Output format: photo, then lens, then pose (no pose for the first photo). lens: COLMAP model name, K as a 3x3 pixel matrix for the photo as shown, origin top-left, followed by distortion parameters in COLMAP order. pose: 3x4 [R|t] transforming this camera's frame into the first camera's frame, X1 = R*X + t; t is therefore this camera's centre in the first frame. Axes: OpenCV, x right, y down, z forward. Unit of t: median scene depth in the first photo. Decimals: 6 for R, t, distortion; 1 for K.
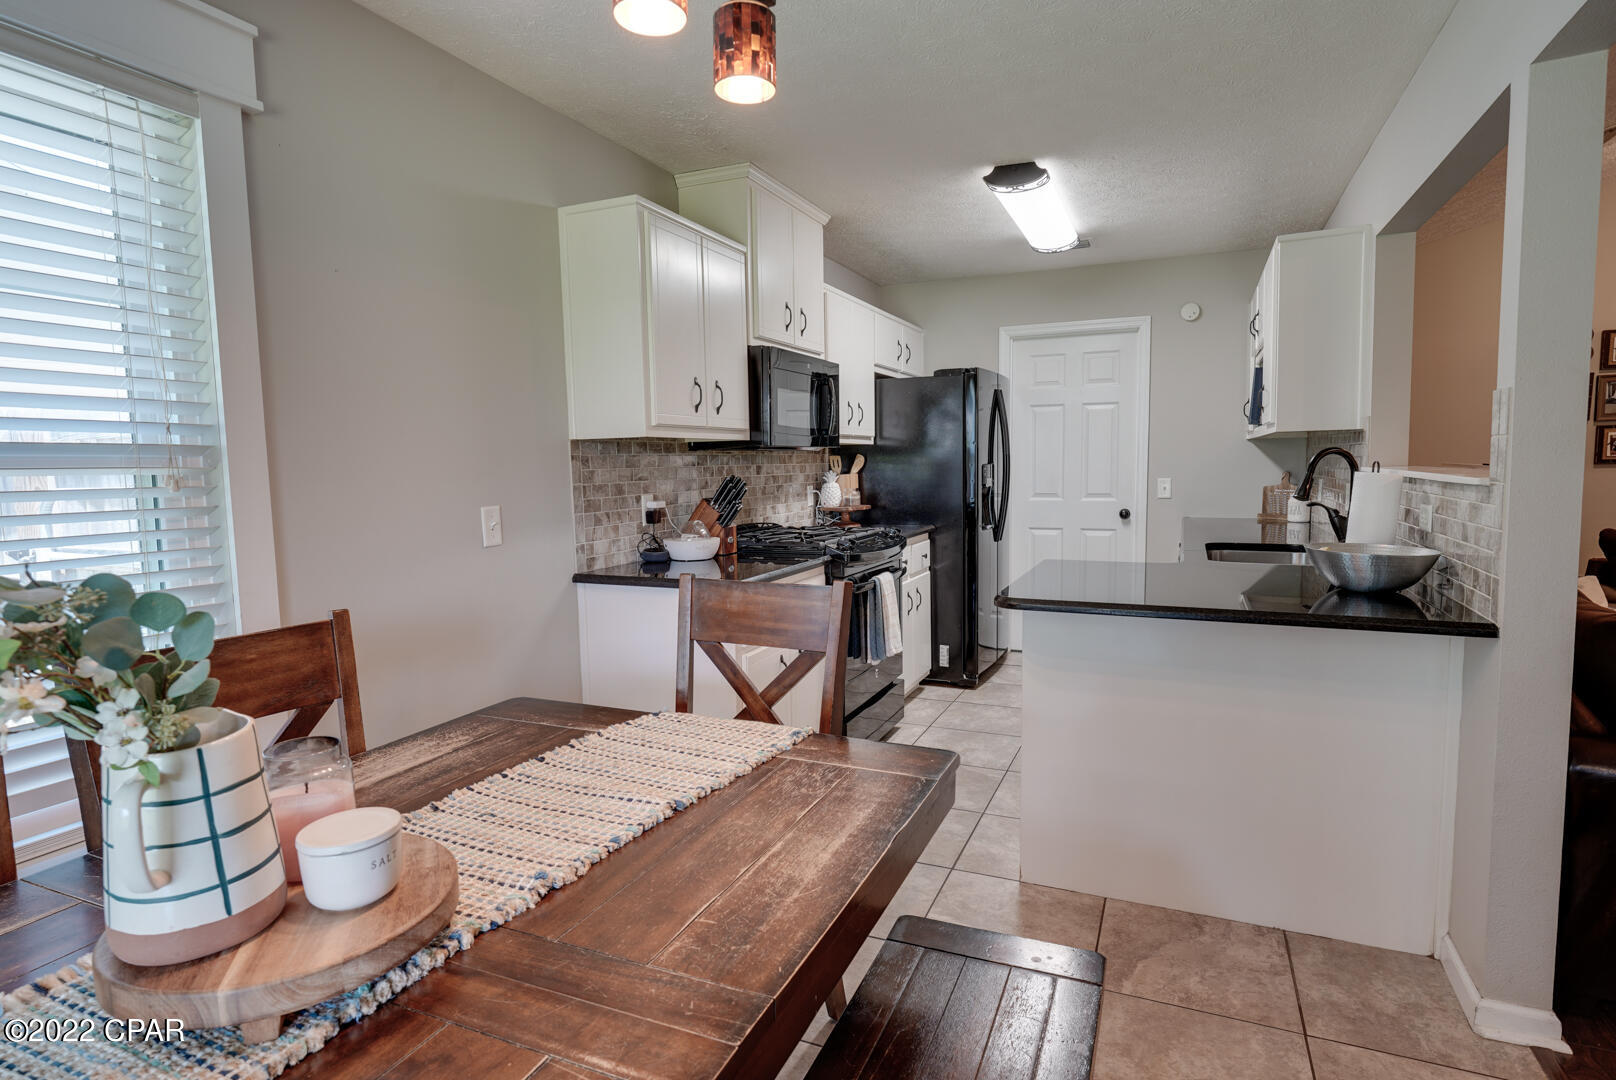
lens RADIAL K [[853.7, 0, 807.7], [0, 853.7, 536.1], [0, 0, 1]] dist [-0.001814, -0.000476]
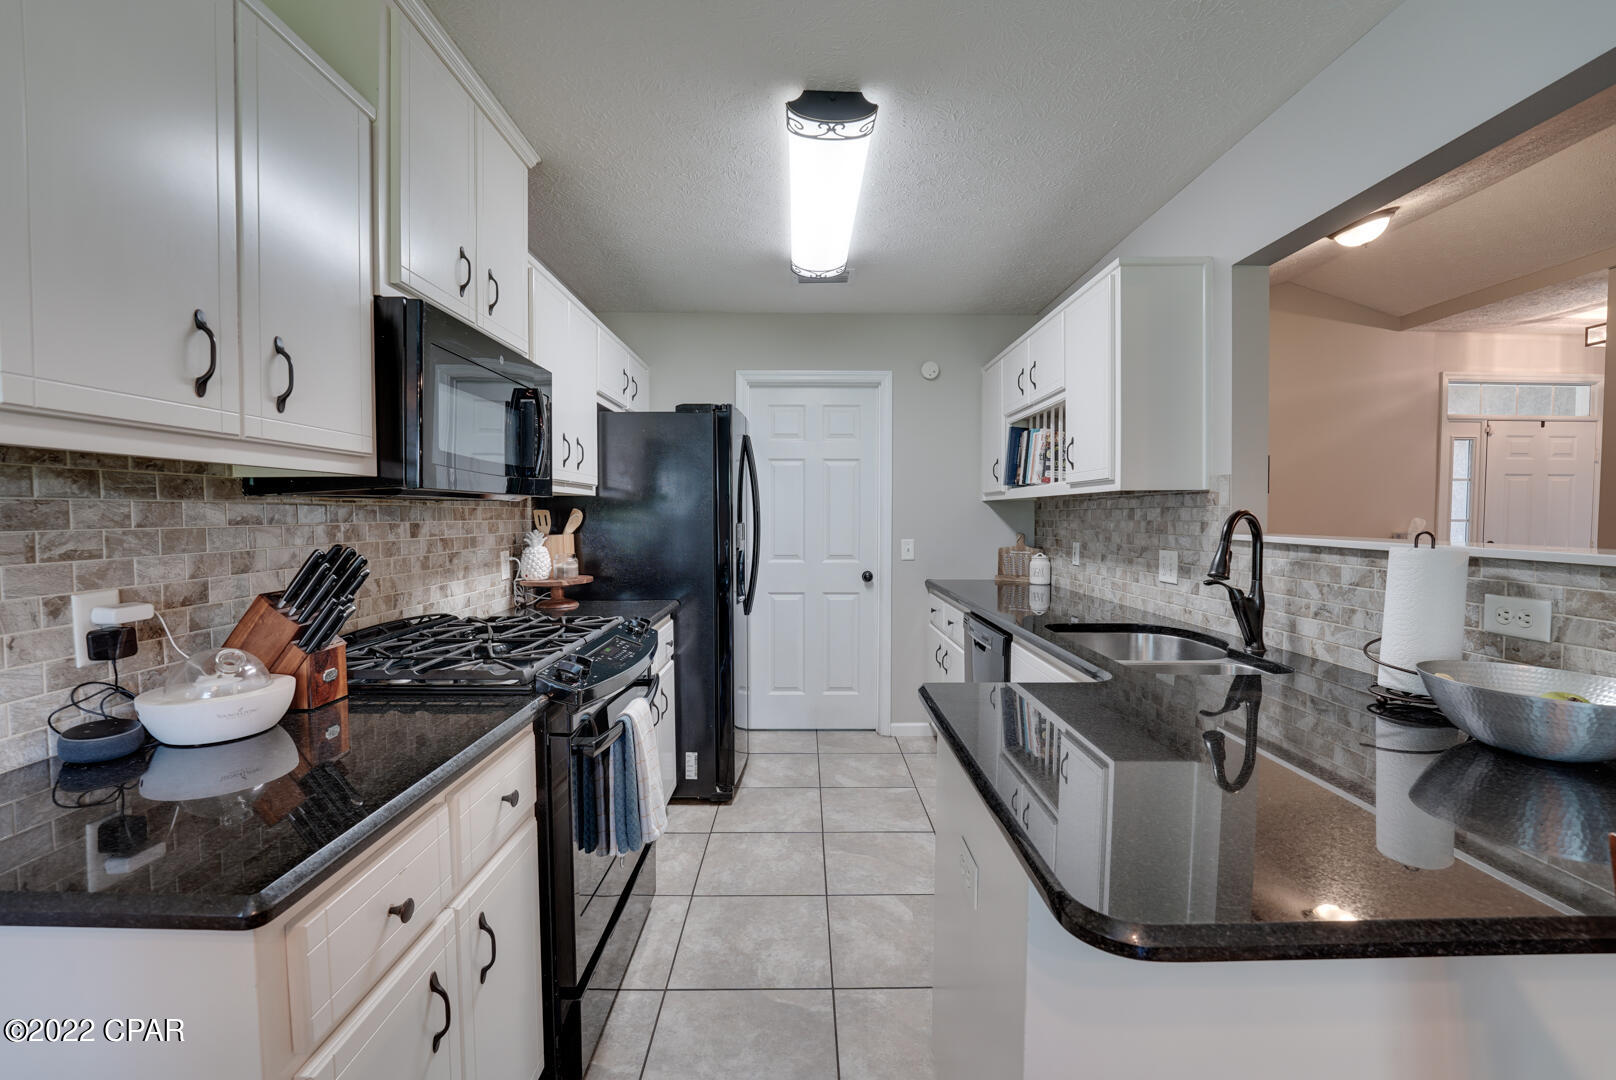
lens RADIAL K [[664.5, 0, 805.5], [0, 664.5, 540.5], [0, 0, 1]] dist [-0.022385, 0.000164]
pose [[0.910081, -0.000748, 0.414430, 0.002668], [0.022132, 0.998659, -0.046800, -0.041290], [-0.413839, 0.051764, 0.908877, 0.445831]]
